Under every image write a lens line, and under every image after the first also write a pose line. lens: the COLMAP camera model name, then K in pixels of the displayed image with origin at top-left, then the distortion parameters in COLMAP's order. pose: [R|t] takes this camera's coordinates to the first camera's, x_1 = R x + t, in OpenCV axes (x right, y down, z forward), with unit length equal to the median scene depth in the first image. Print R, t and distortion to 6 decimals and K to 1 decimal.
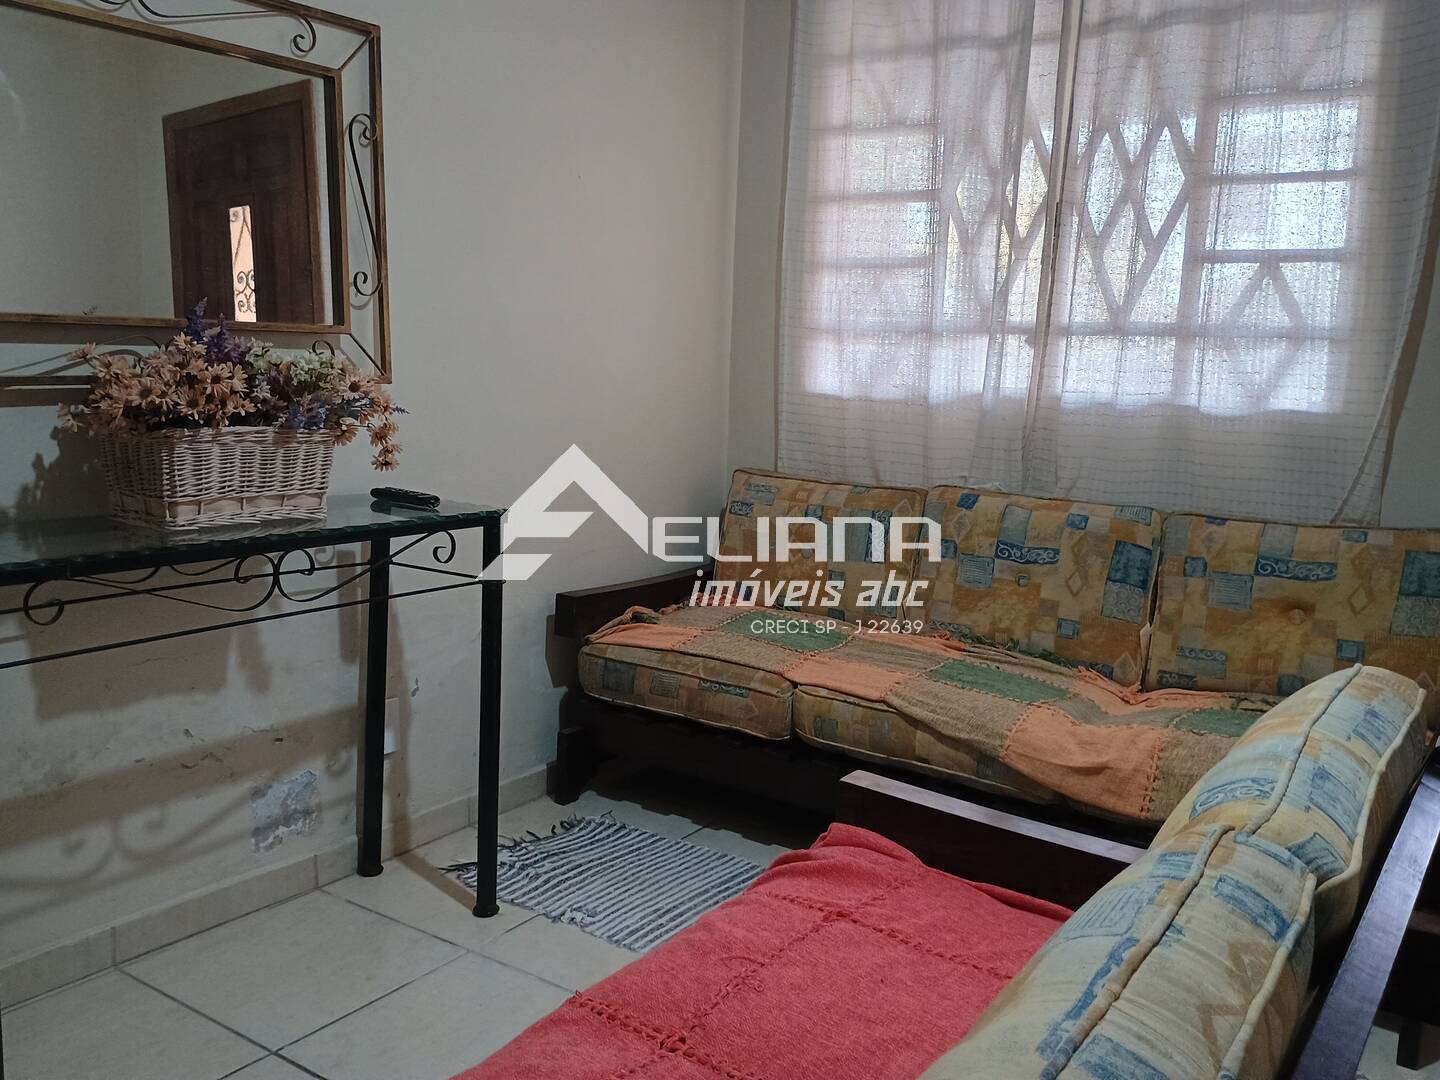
lens RADIAL K [[1227.9, 0, 717.3], [0, 1227.9, 559.6], [0, 0, 1]] dist [0.013547, -0.077708]
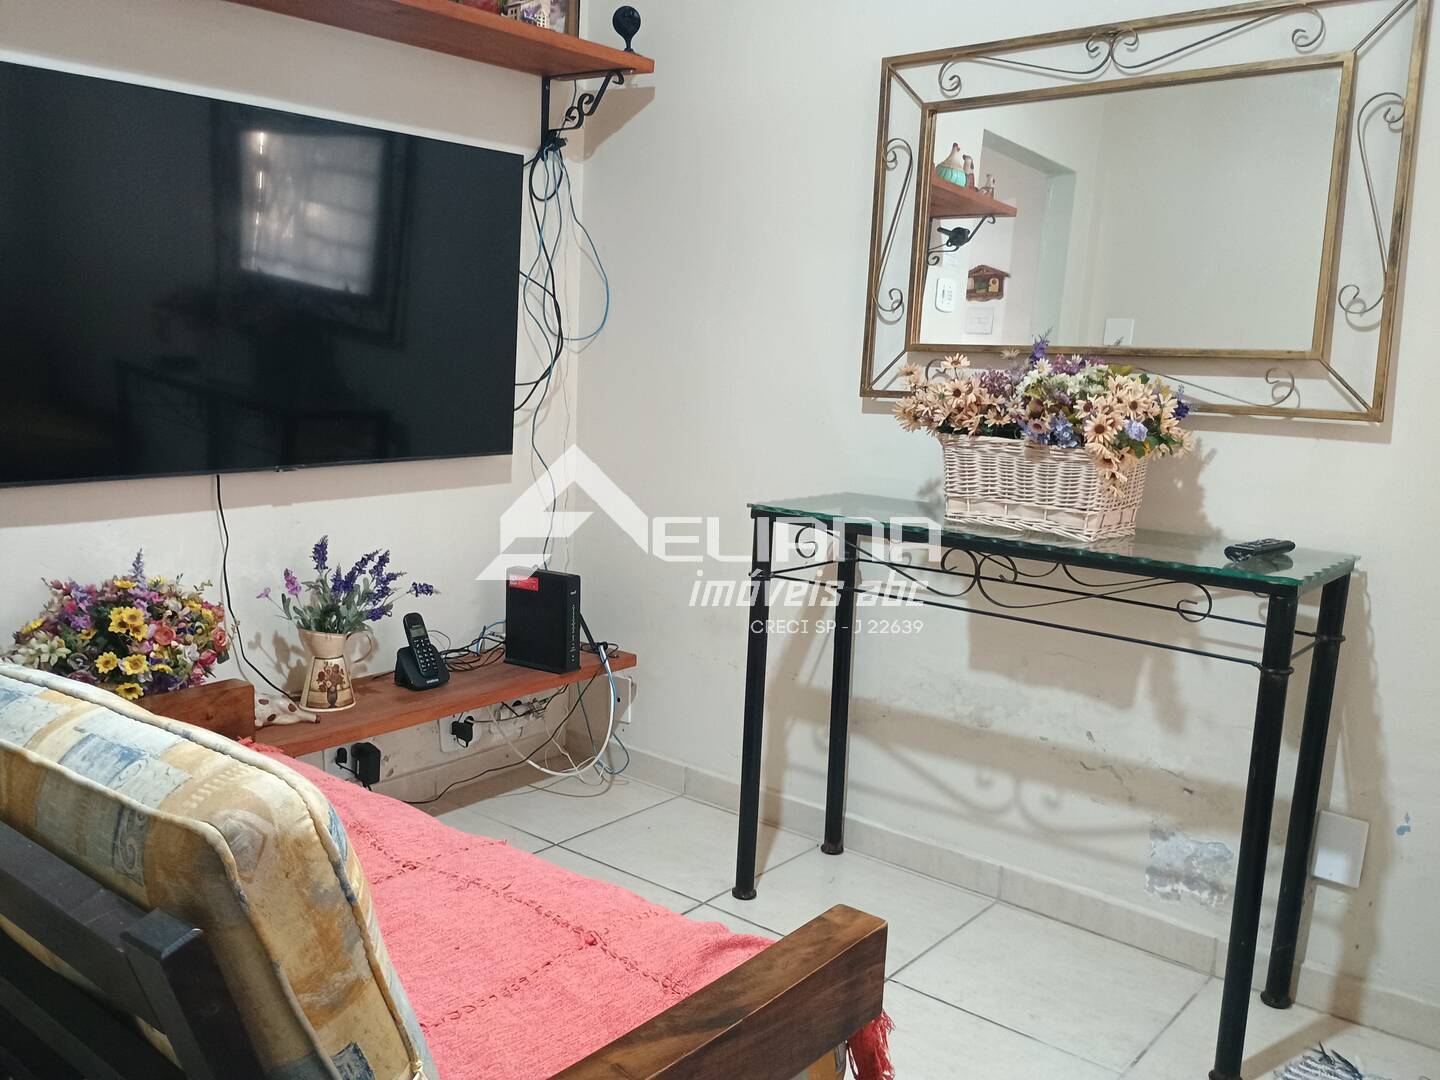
lens RADIAL K [[1227.9, 0, 717.3], [0, 1227.9, 559.6], [0, 0, 1]] dist [0.013547, -0.077708]
pose [[-0.100452, 0.119912, -0.987689, 0.692165], [-0.205176, 0.968877, 0.138496, -0.095848], [0.973556, 0.216562, -0.072723, 0.795881]]
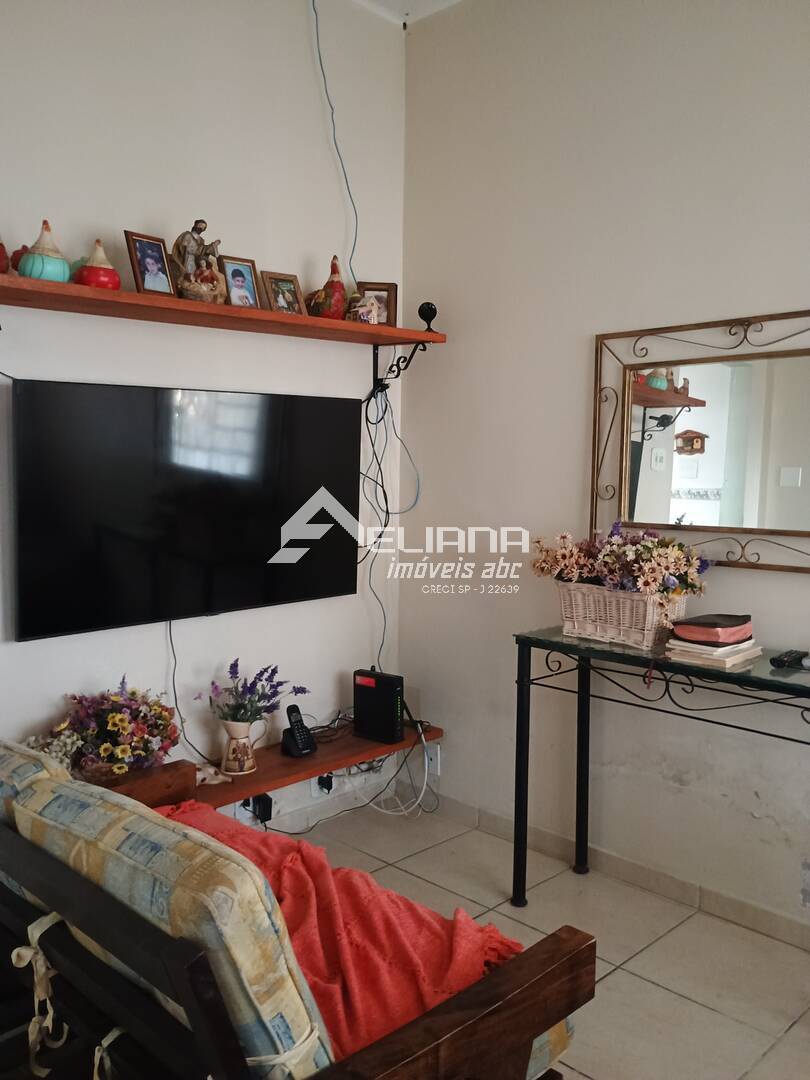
lens RADIAL K [[921.0, 0, 405.0], [0, 921.0, 540.0], [0, 0, 1]] dist [0.013547, -0.077708]
pose [[-0.208822, 0.036168, -0.977285, 0.839834], [-0.172213, 0.982340, 0.073153, -0.195708], [0.962671, 0.183577, -0.198906, 0.816004]]
